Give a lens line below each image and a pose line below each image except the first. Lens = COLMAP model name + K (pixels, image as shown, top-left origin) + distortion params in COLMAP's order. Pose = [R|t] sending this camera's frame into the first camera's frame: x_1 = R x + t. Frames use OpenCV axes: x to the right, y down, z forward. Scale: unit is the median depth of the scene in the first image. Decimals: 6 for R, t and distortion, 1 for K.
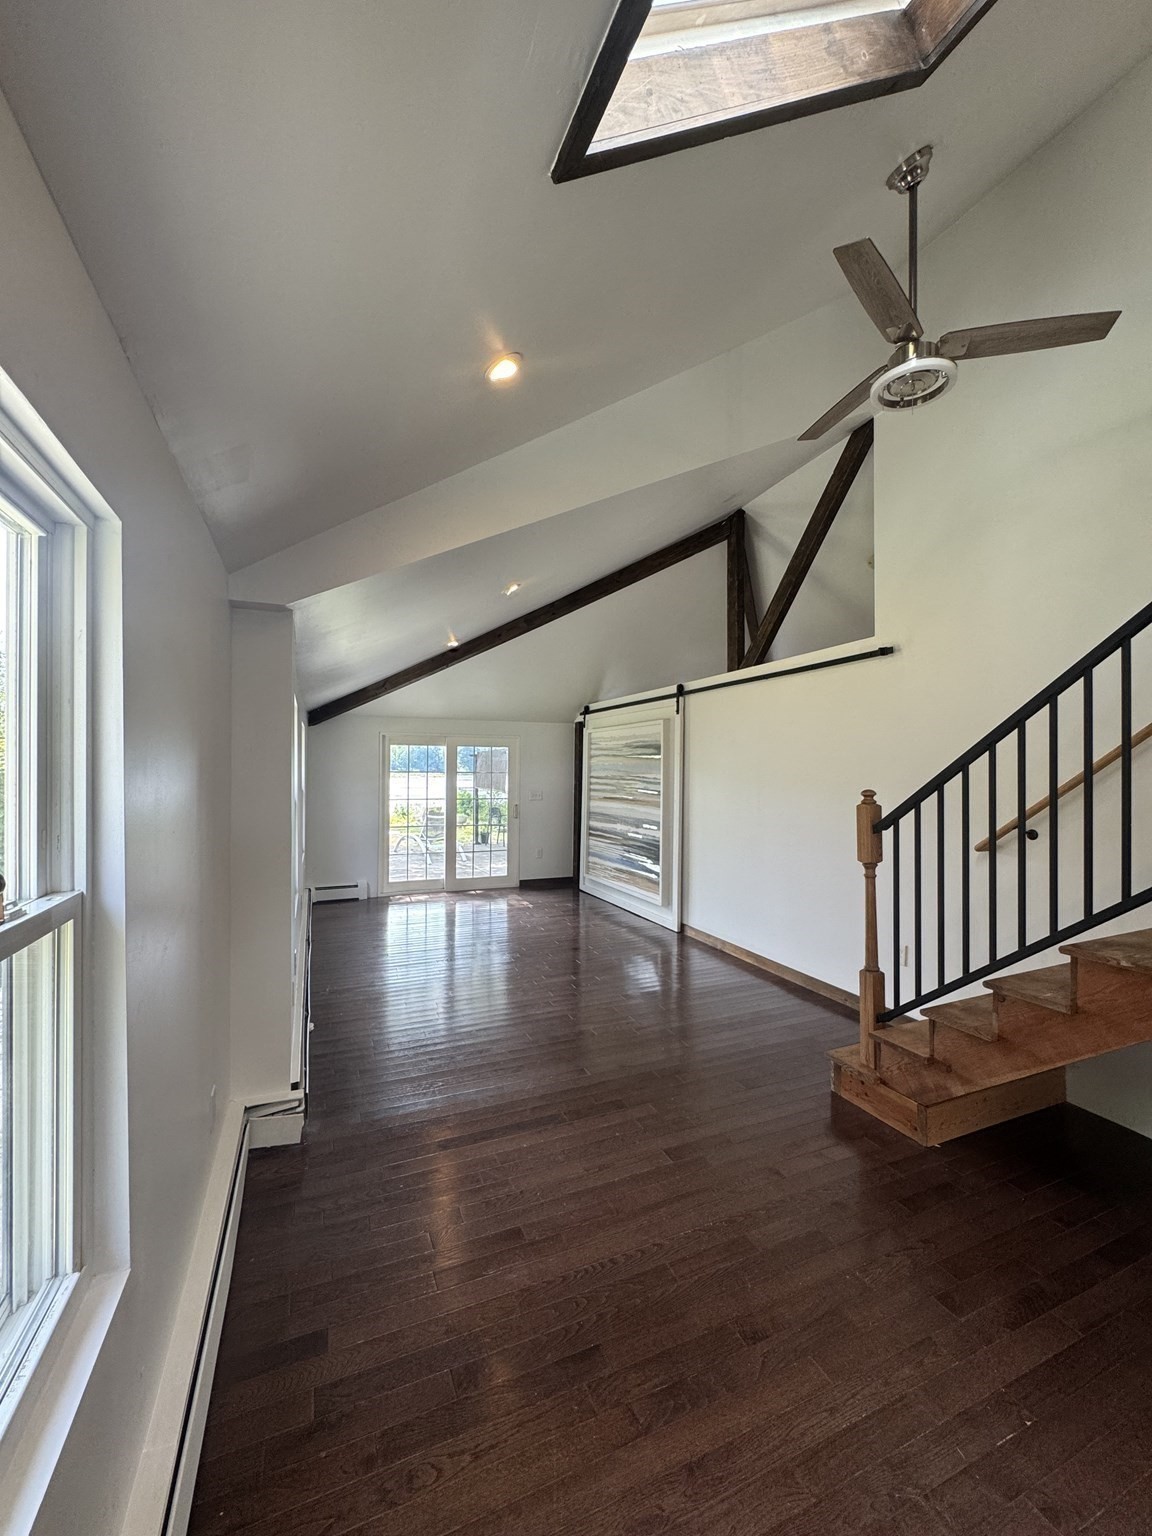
lens RADIAL K [[615.4, 0, 576.0], [0, 615.4, 768.0], [0, 0, 1]] dist [-0.001444, 0.000069]
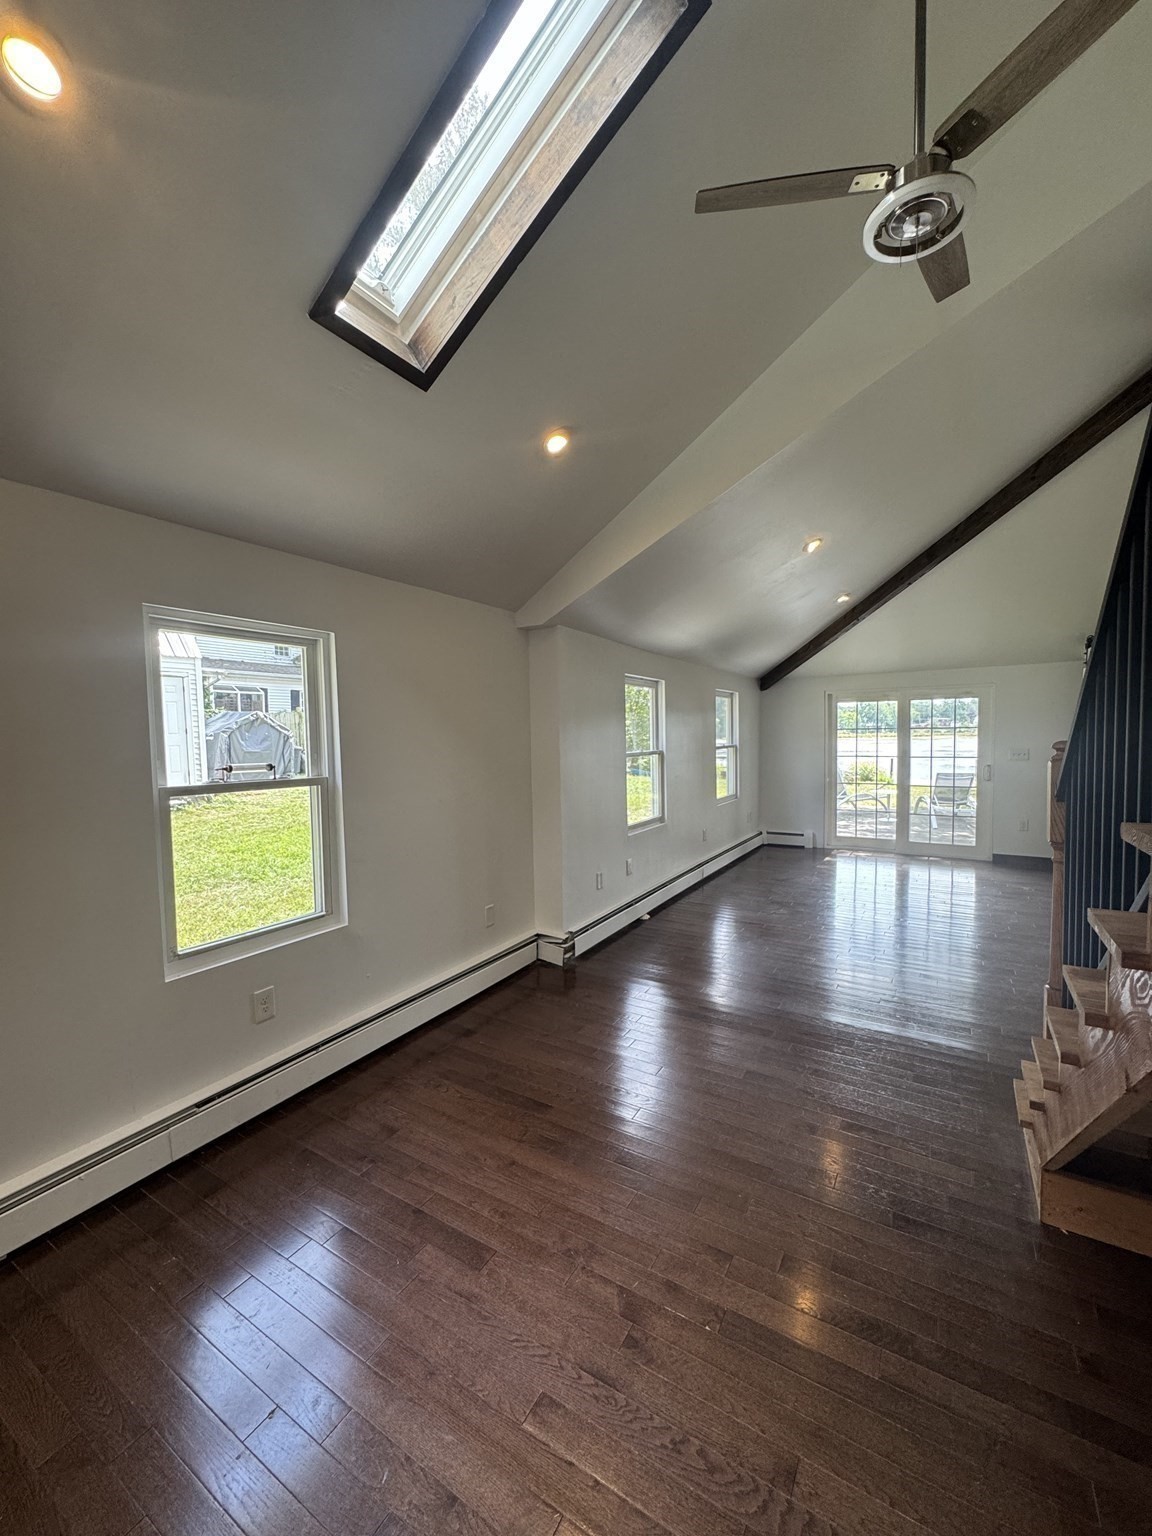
lens RADIAL K [[615.4, 0, 576.0], [0, 615.4, 768.0], [0, 0, 1]] dist [-0.001444, 0.000069]
pose [[0.576516, 0.031458, -0.816480, 0.281804], [0.021508, 0.998328, 0.053652, 0.006199], [0.816802, -0.048492, 0.574876, 0.047998]]
